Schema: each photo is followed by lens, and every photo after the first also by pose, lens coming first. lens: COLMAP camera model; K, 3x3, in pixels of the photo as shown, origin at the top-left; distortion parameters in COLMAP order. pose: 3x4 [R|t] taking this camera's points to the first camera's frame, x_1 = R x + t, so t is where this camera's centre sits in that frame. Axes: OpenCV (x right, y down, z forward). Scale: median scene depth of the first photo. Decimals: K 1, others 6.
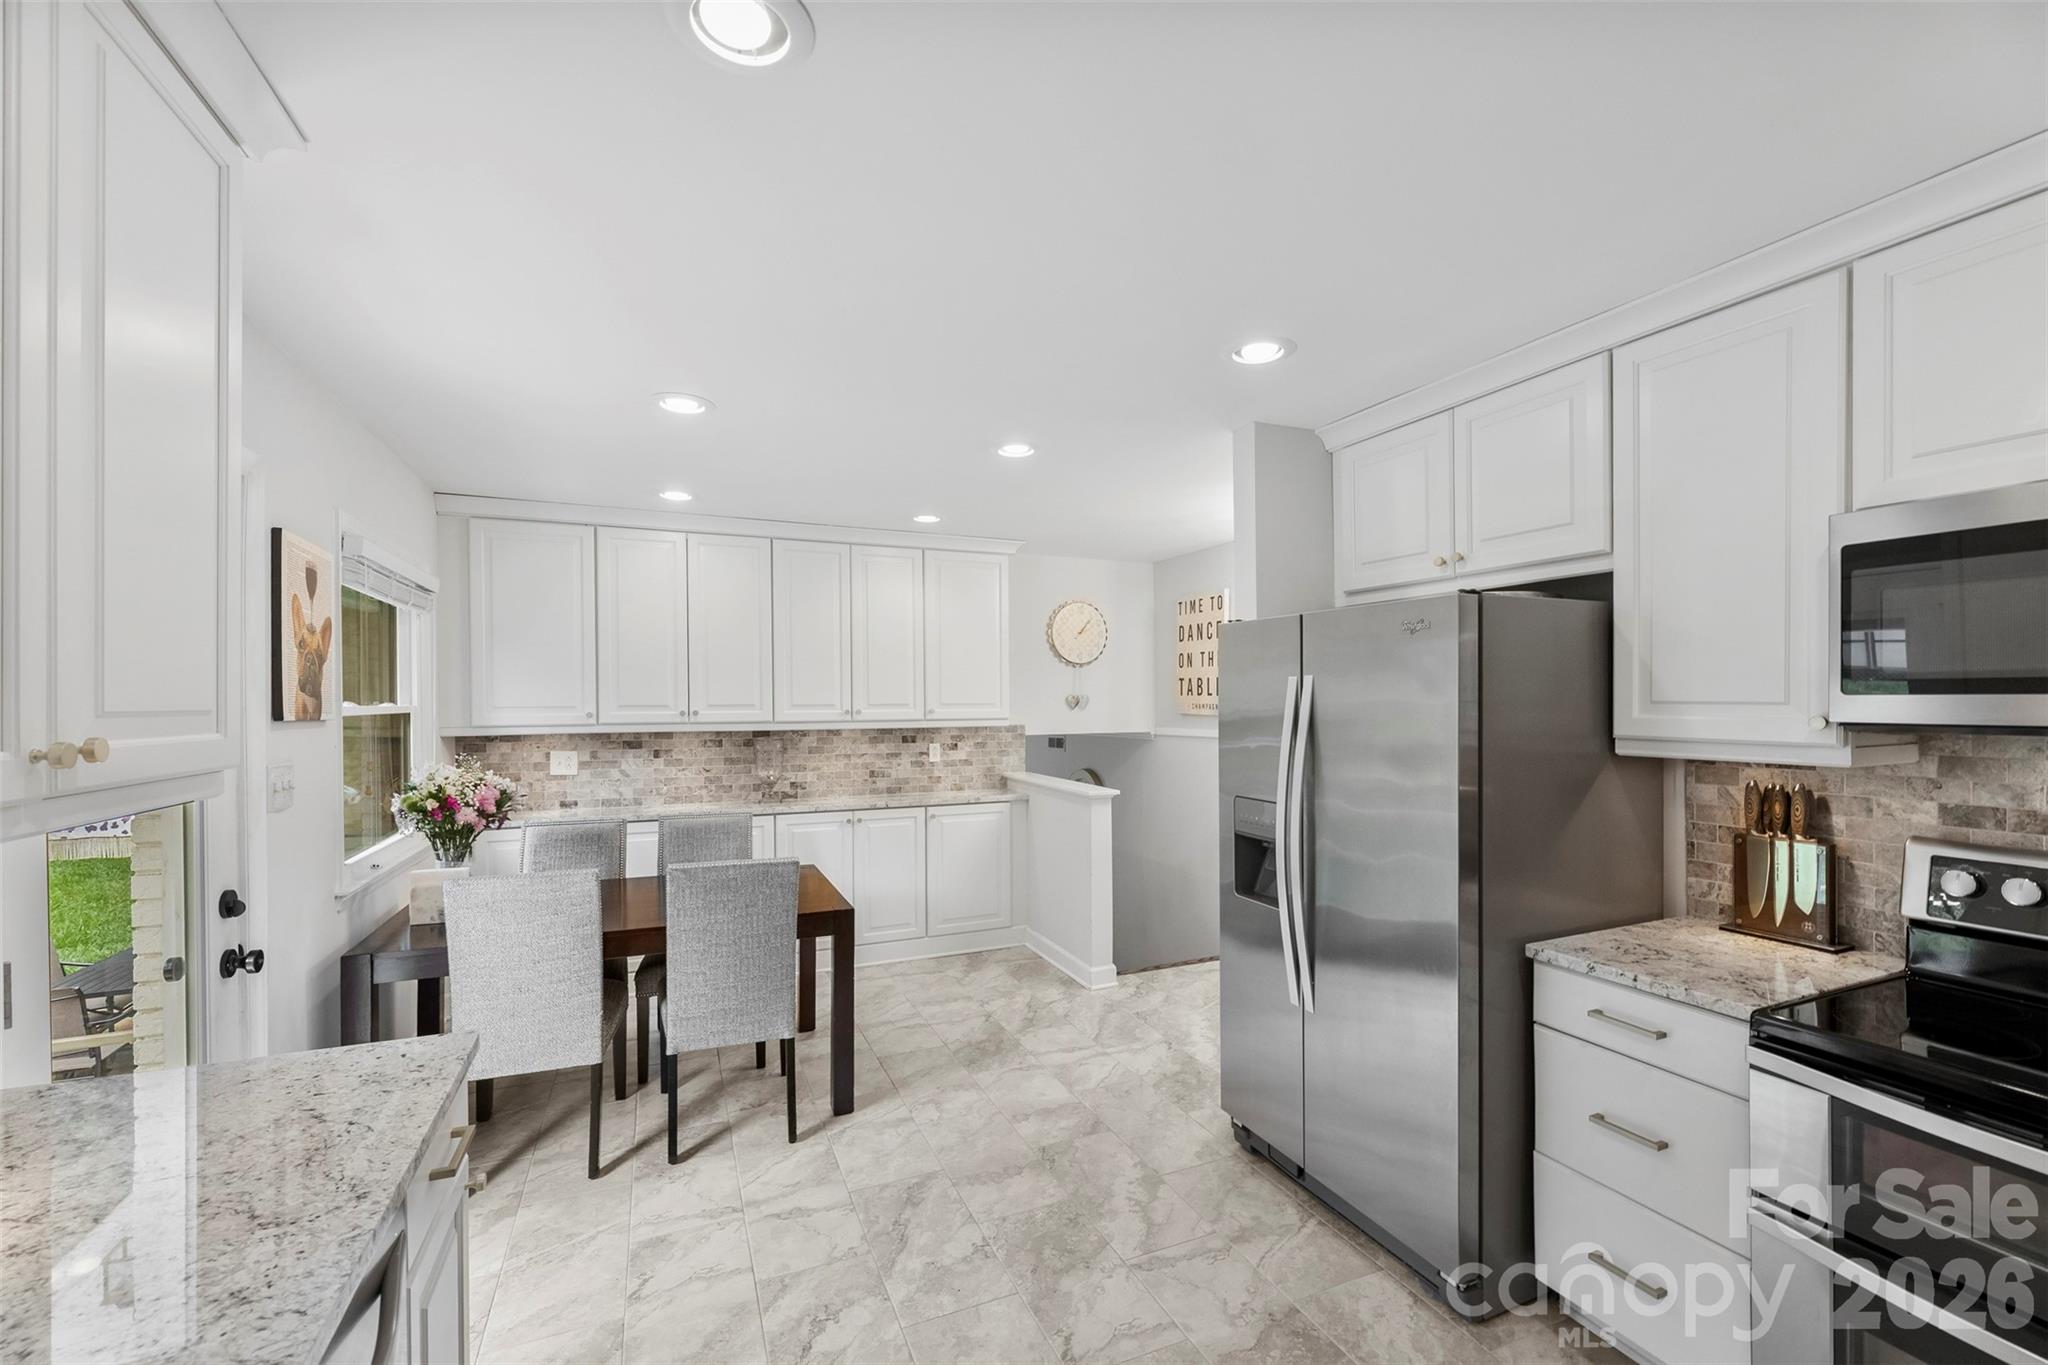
lens RADIAL K [[827.3, 0, 1002.5], [0, 827.3, 708.7], [0, 0, 1]] dist [0.000318, 0.000803]
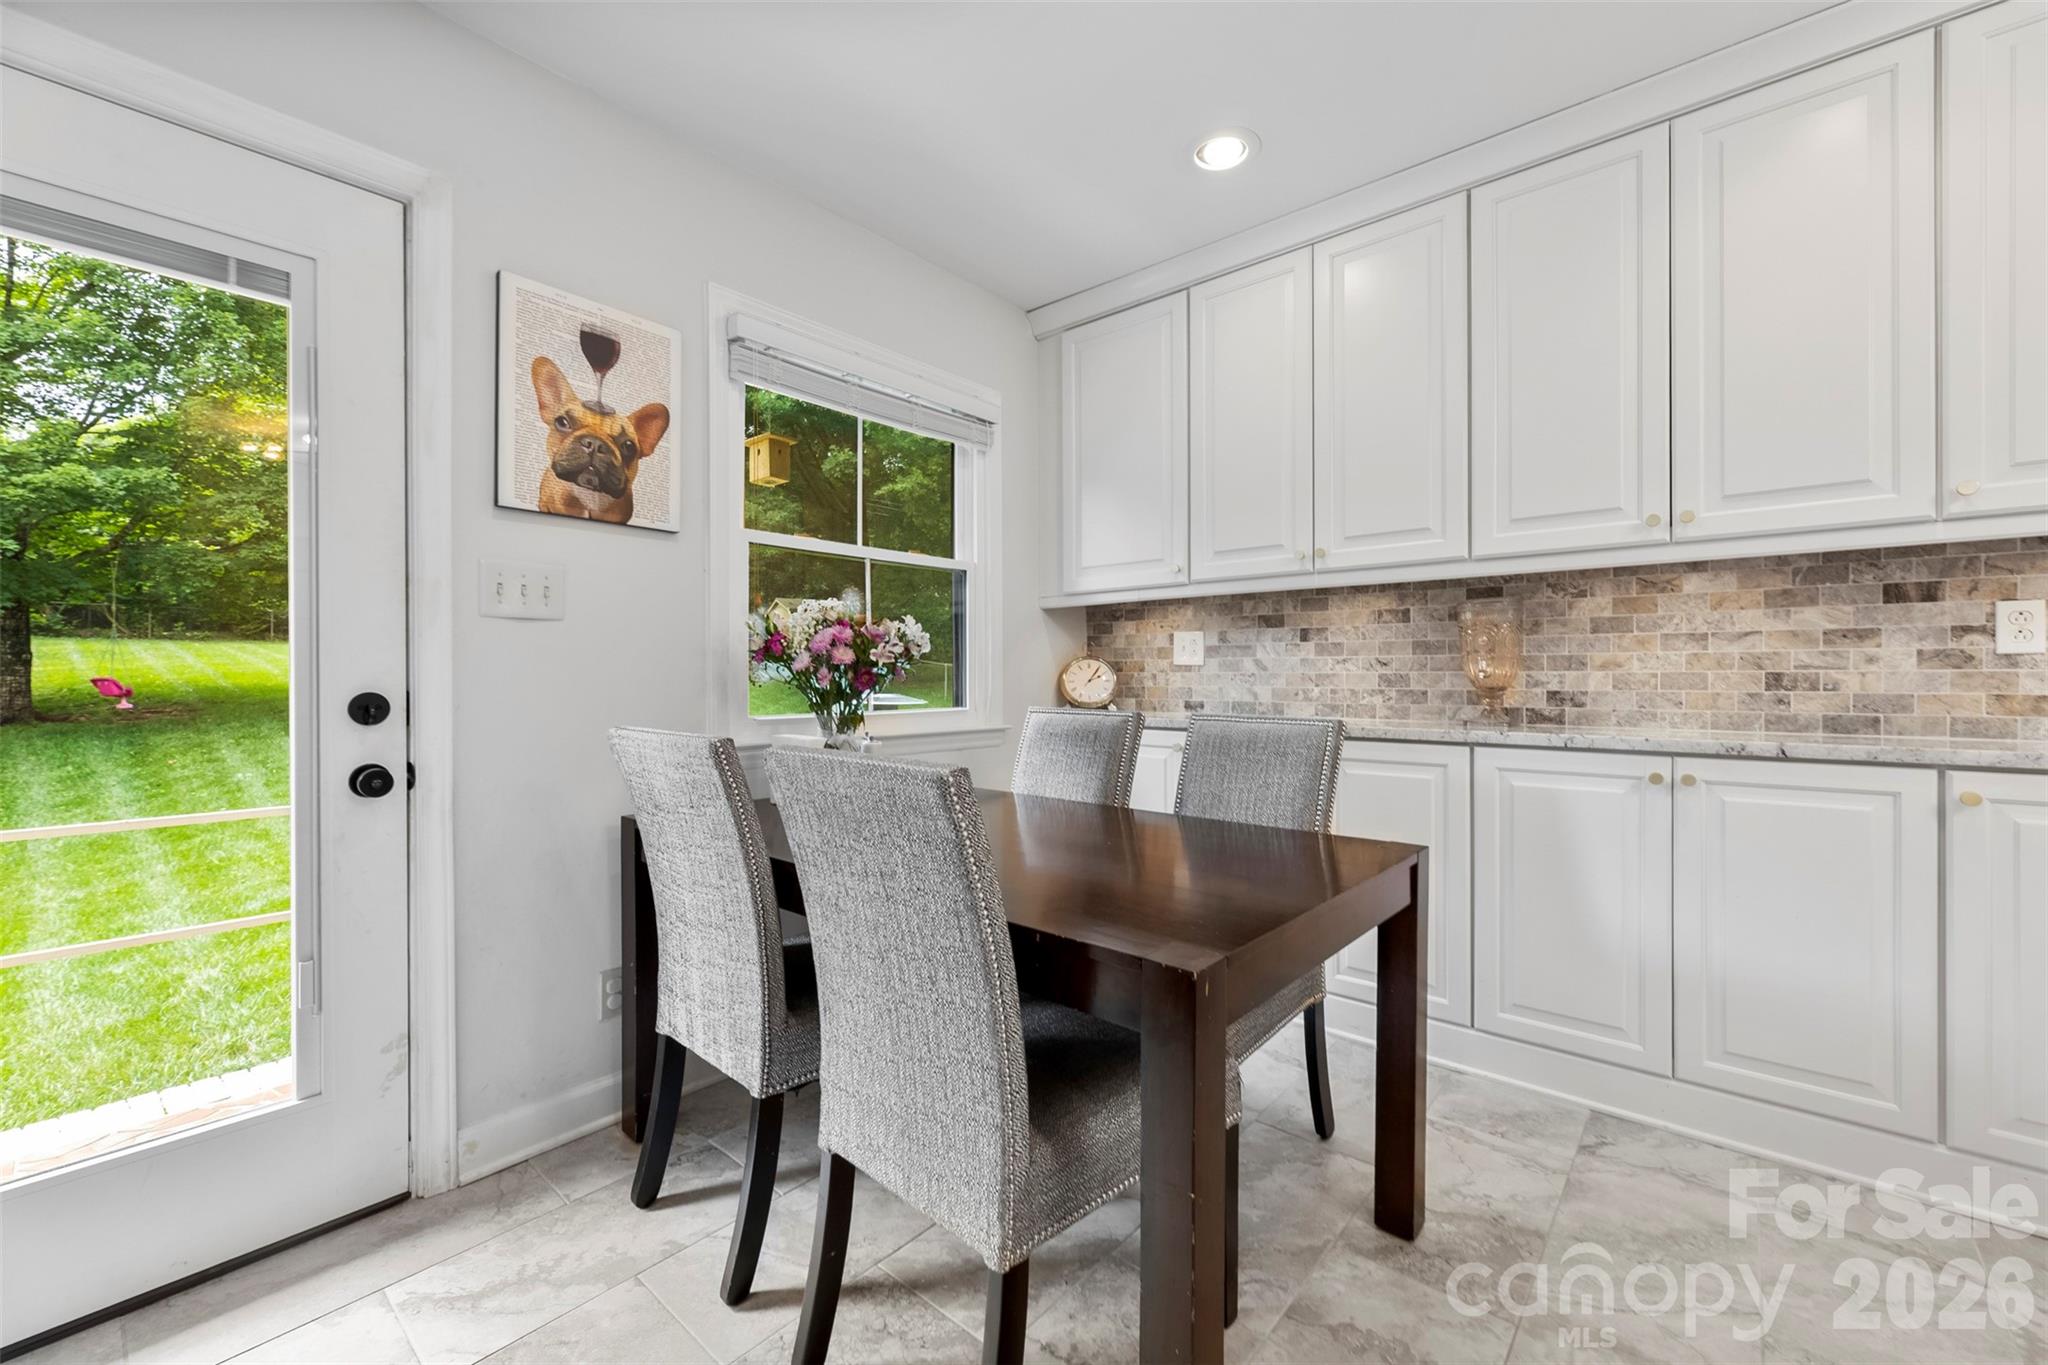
lens RADIAL K [[827.3, 0, 1026.4], [0, 827.3, 674.3], [0, 0, 1]] dist [0.000318, 0.000803]
pose [[0.450614, 0.003062, -0.892714, 0.047930], [-0.006930, 0.999976, -0.000068, 0.088821], [0.892692, 0.006217, 0.450624, 0.547253]]
